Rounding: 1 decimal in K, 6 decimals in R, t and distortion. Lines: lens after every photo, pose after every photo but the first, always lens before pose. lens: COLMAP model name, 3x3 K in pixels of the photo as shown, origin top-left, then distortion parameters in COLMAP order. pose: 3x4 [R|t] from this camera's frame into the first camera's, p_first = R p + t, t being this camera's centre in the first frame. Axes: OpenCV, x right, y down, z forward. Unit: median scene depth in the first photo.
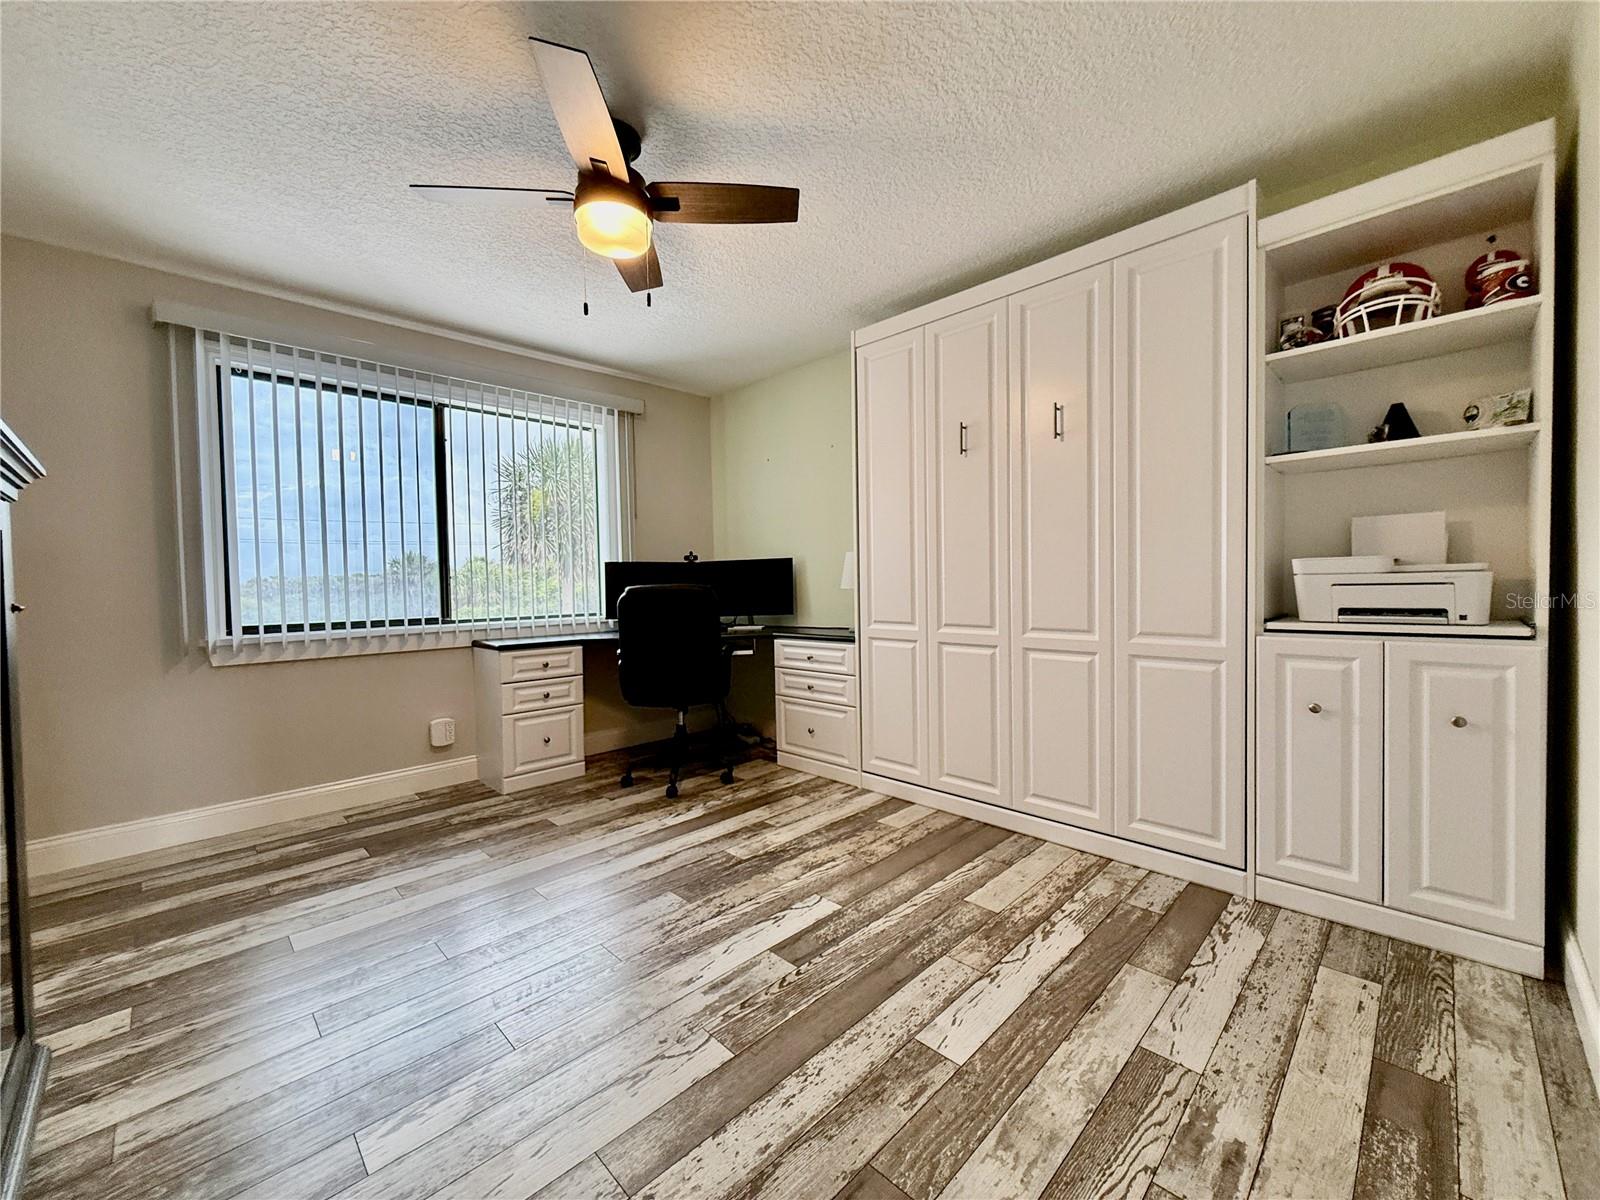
lens RADIAL K [[638.6, 0, 806.4], [0, 638.6, 584.8], [0, 0, 1]] dist [0.000323, 0.000141]
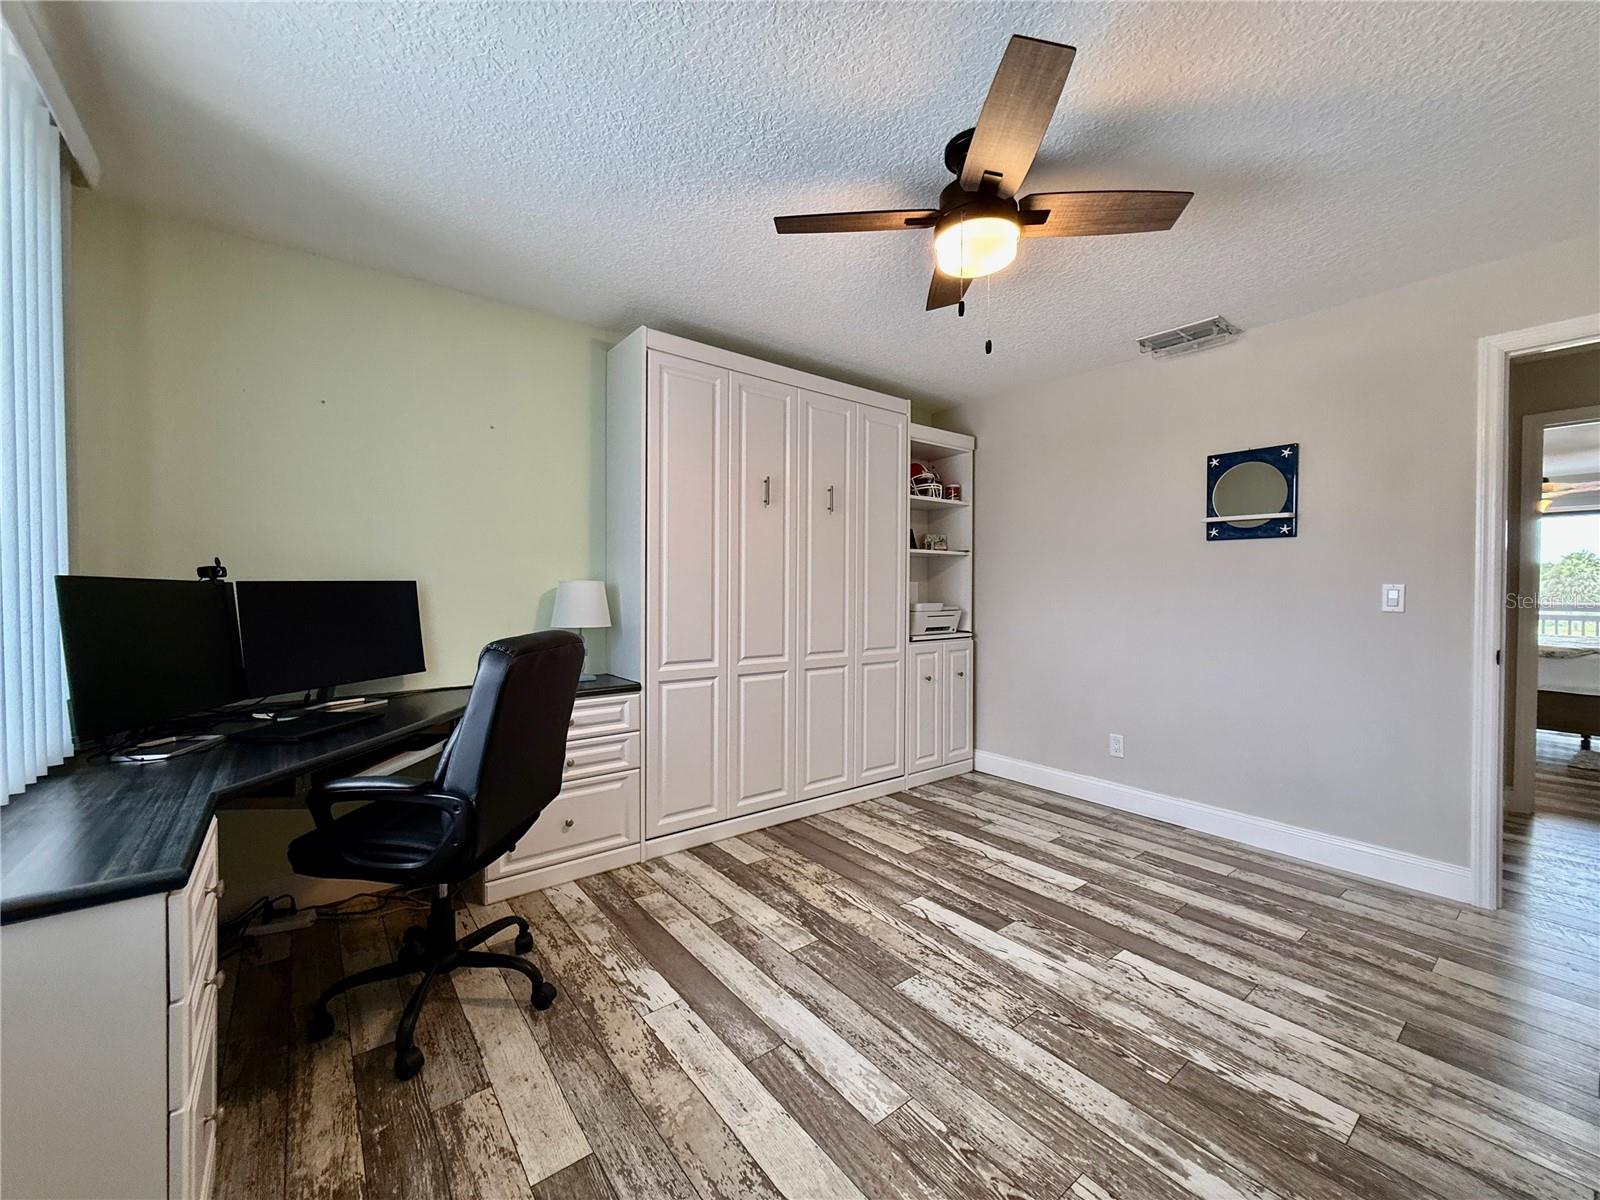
lens RADIAL K [[638.6, 0, 800.1], [0, 638.6, 586.0], [0, 0, 1]] dist [0.000323, 0.000141]
pose [[0.123261, 0.025506, 0.992046, -0.983648], [-0.000086, 0.999670, -0.025692, -0.035385], [-0.992374, 0.003081, 0.123223, 0.909893]]
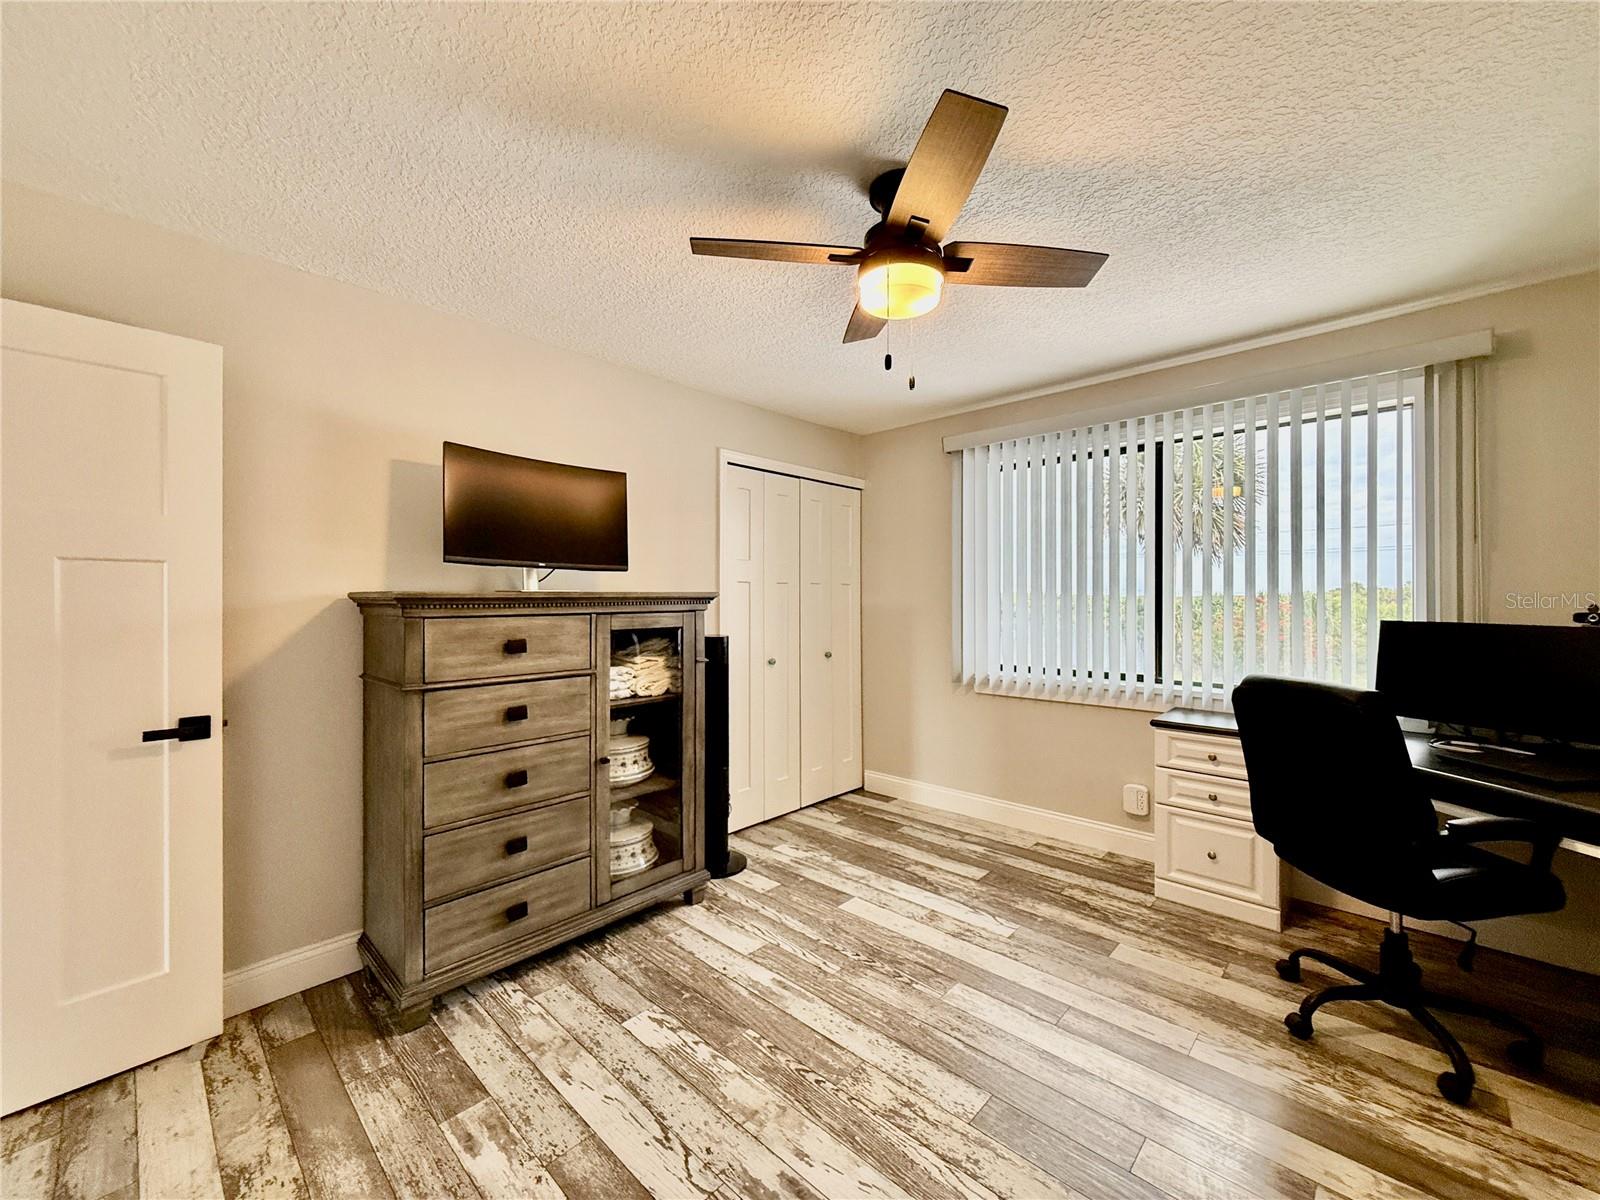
lens RADIAL K [[638.6, 0, 803.6], [0, 638.6, 593.5], [0, 0, 1]] dist [0.000323, 0.000141]
pose [[0.032377, 0.011796, -0.999406, 0.473616], [-0.001930, 0.999929, 0.011739, -0.110688], [0.999474, 0.001549, 0.032398, 0.673393]]
